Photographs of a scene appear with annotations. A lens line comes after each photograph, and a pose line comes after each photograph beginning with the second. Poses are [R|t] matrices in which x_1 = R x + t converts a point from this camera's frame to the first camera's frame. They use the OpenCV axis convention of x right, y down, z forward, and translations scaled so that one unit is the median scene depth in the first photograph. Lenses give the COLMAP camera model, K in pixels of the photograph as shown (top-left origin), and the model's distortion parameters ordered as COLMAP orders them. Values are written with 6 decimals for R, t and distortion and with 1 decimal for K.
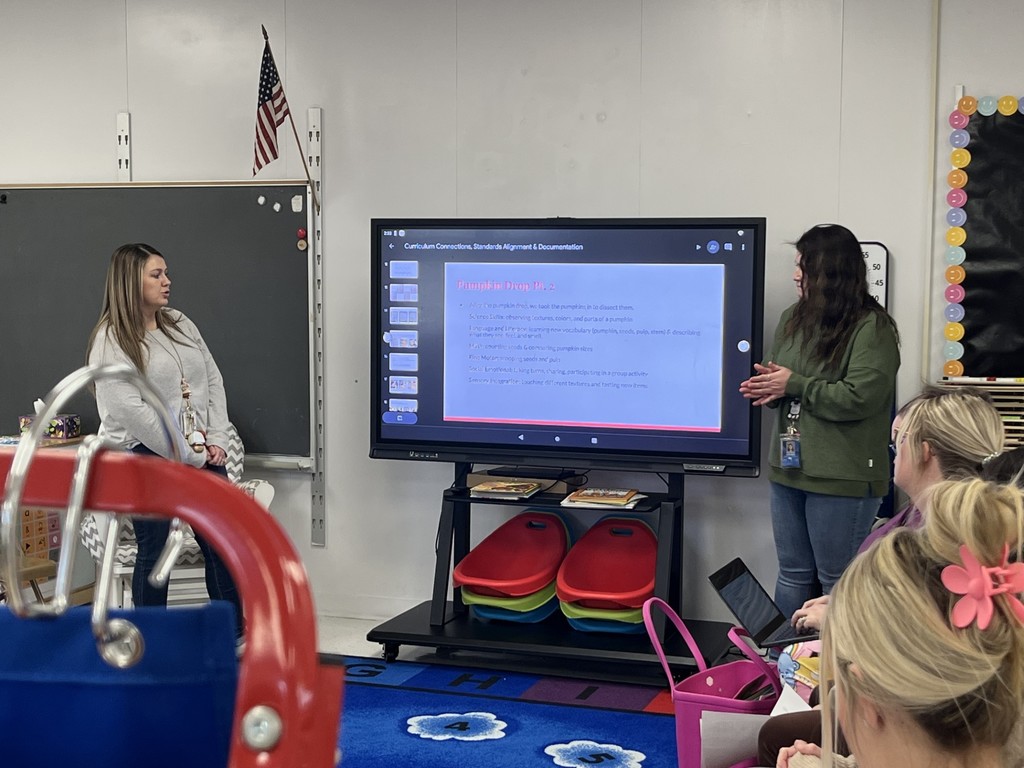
lens RADIAL K [[1551.4, 0, 512.0], [0, 1551.4, 384.0], [0, 0, 1]] dist [0.083256, -0.112629]
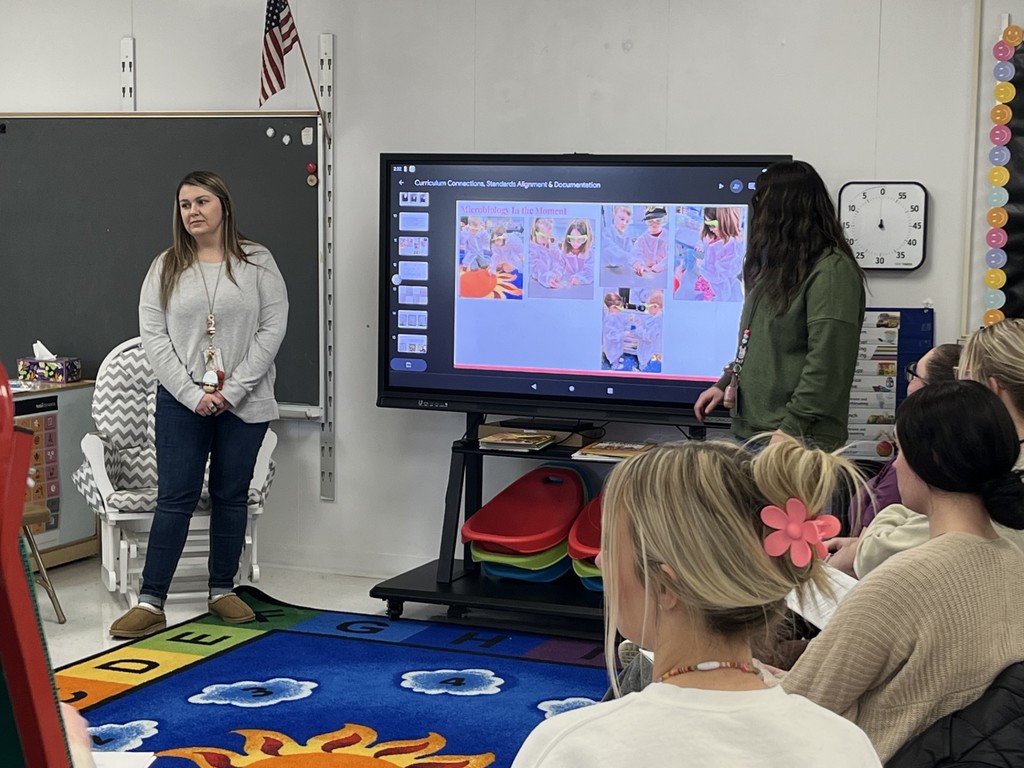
lens RADIAL K [[1817.0, 0, 512.0], [0, 1817.0, 384.0], [0, 0, 1]] dist [0.054029, 0.171527]
pose [[0.998418, 0.012773, -0.054756, 0.052041], [-0.011378, 0.999604, 0.025720, 0.004482], [0.055063, -0.025056, 0.998168, -0.104149]]
